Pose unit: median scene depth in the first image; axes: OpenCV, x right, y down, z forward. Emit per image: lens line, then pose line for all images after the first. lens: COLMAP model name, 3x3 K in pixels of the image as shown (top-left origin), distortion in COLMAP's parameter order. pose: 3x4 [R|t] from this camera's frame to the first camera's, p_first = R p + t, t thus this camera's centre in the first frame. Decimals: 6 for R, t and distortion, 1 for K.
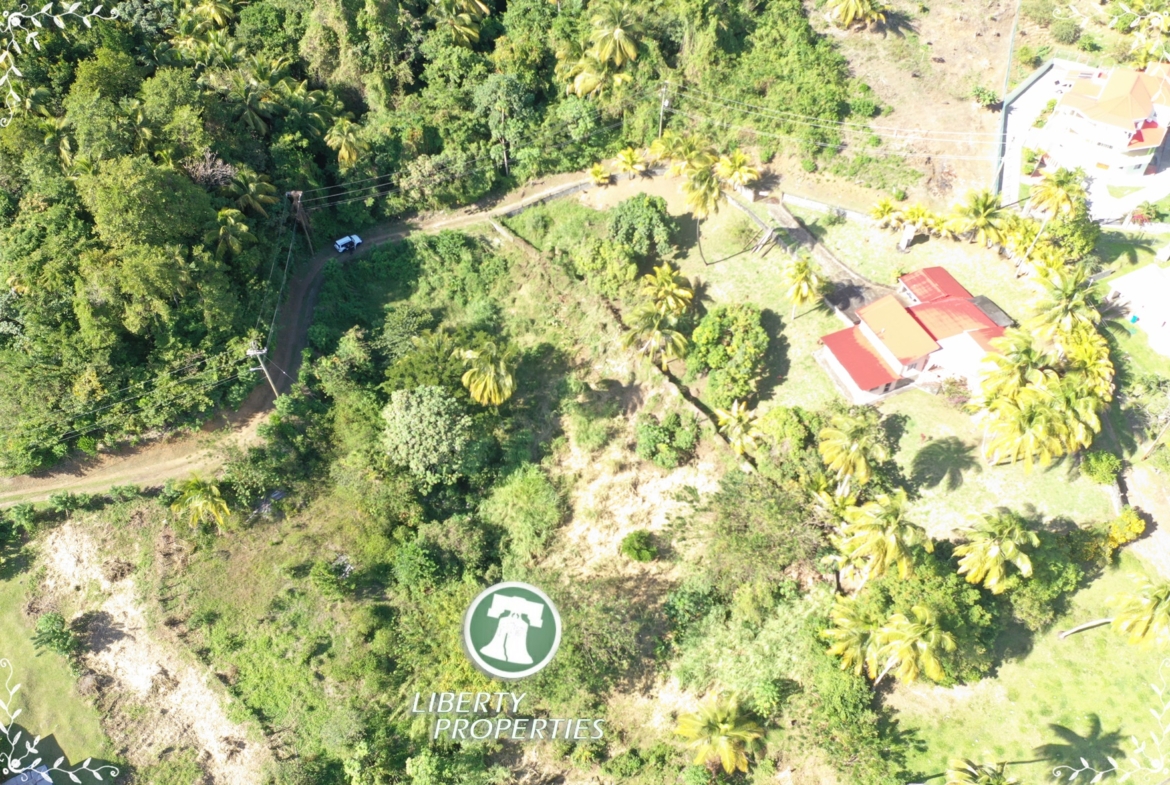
lens RADIAL K [[912.9, 0, 585.4], [0, 912.9, 390.0], [0, 0, 1]] dist [-0.015661, 0.018625]
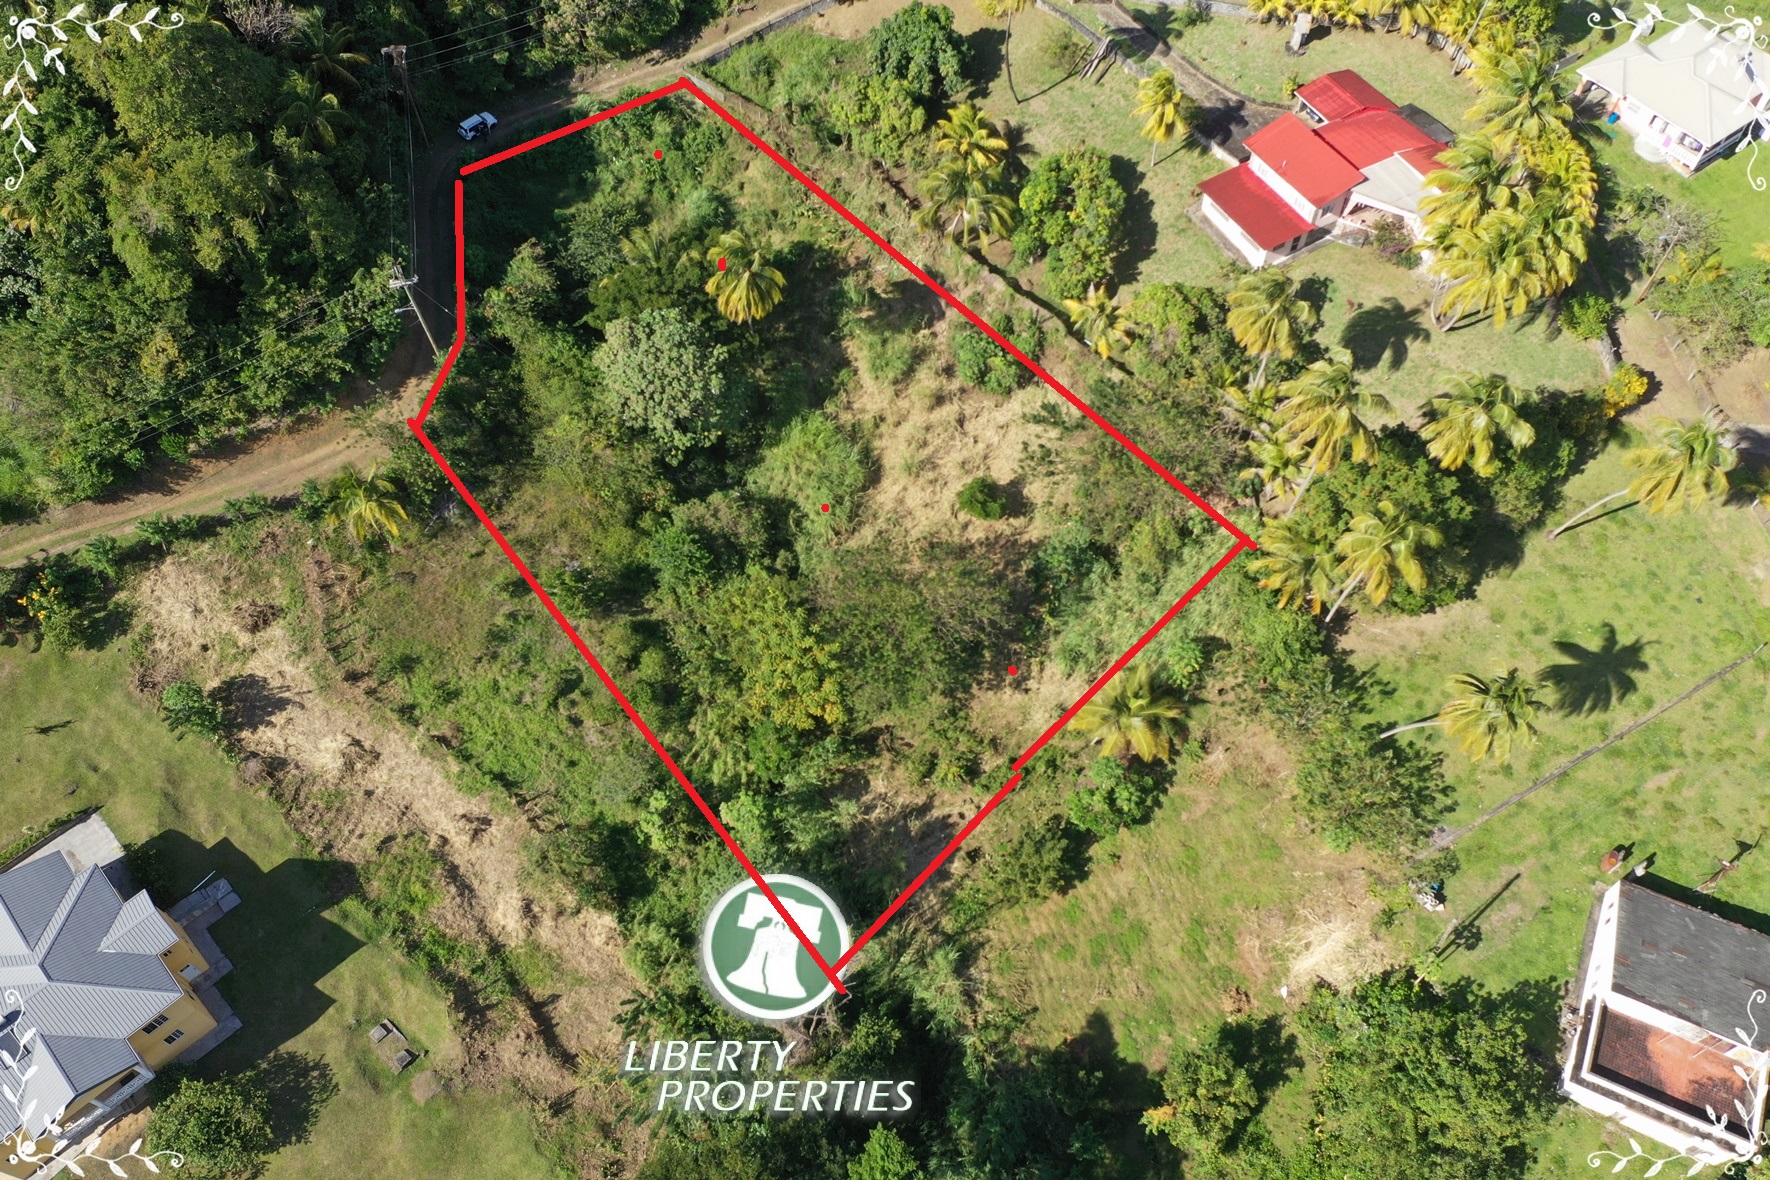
lens RADIAL K [[1381.0, 0, 885.6], [0, 1381.0, 586.2], [0, 0, 1]] dist [-0.015661, 0.018625]
pose [[0.989256, -0.122397, 0.079950, -0.113038], [0.109654, 0.982899, 0.147938, 0.068309], [-0.096690, -0.137582, 0.985760, -0.082796]]
